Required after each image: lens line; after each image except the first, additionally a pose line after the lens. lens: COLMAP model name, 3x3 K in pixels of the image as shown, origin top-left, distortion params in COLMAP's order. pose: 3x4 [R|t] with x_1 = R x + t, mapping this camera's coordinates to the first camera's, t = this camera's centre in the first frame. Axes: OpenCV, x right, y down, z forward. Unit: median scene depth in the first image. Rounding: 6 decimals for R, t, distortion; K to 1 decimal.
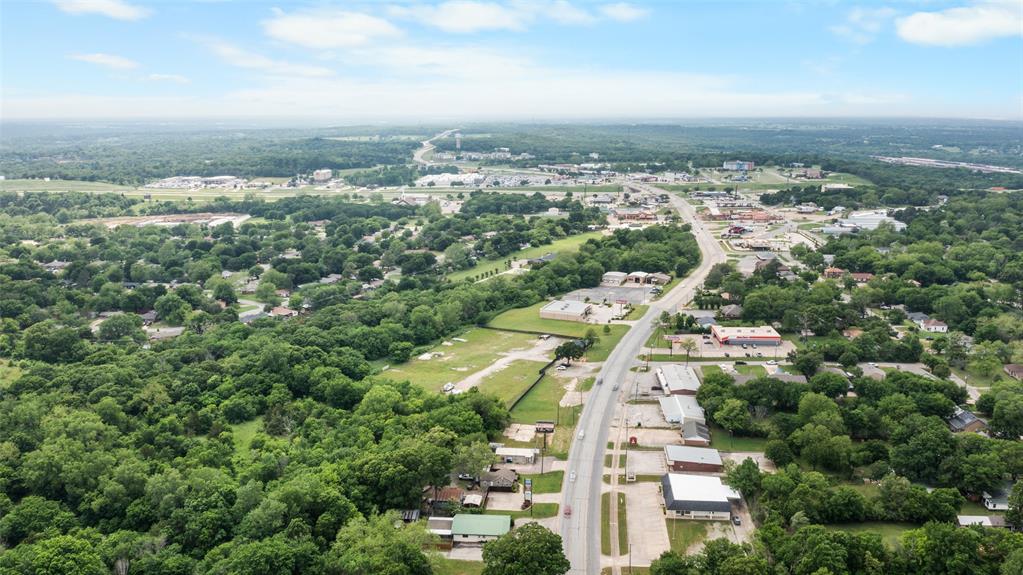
lens RADIAL K [[801.1, 0, 511.5], [0, 801.1, 287.5], [0, 0, 1]] dist [-0.021973, 0.009534]
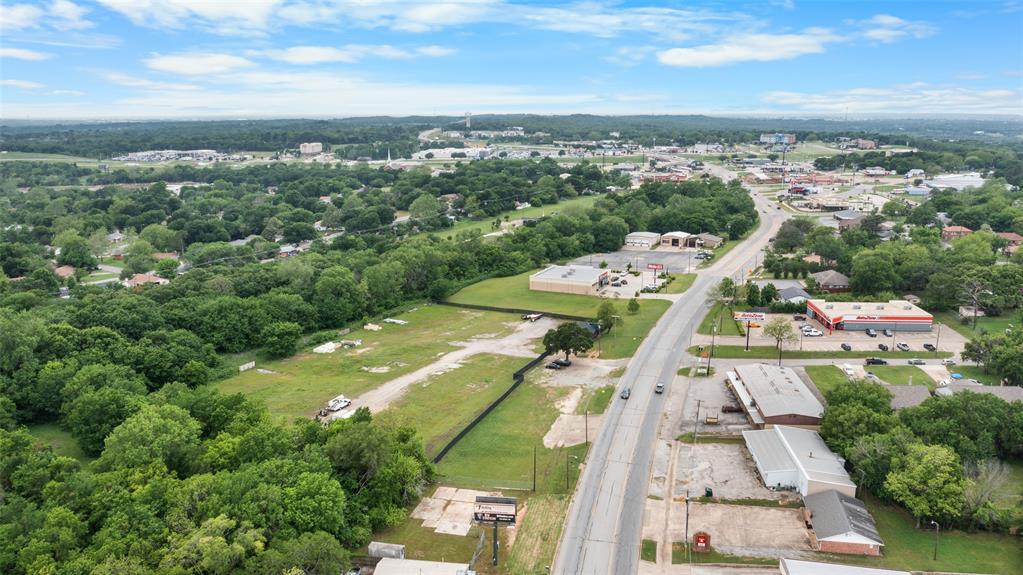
lens RADIAL K [[801.1, 0, 511.5], [0, 801.1, 287.5], [0, 0, 1]] dist [-0.021973, 0.009534]
pose [[0.999689, 0.003848, -0.024646, 0.035596], [-0.003718, 0.999979, 0.005328, 0.031388], [0.024666, -0.005235, 0.999682, 0.338516]]
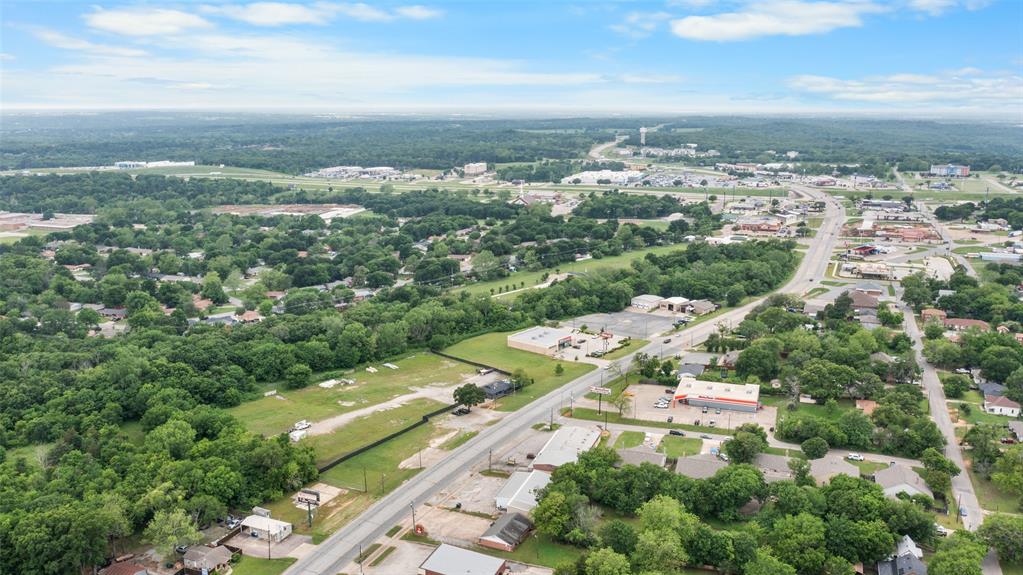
lens RADIAL K [[826.7, 0, 511.0], [0, 826.7, 270.2], [0, 0, 1]] dist [-0.016078, 0.001497]
pose [[0.961203, 0.058128, -0.269649, 0.261693], [-0.062928, 0.997976, -0.009184, -0.033835], [0.268569, 0.025796, 0.962915, 0.149511]]
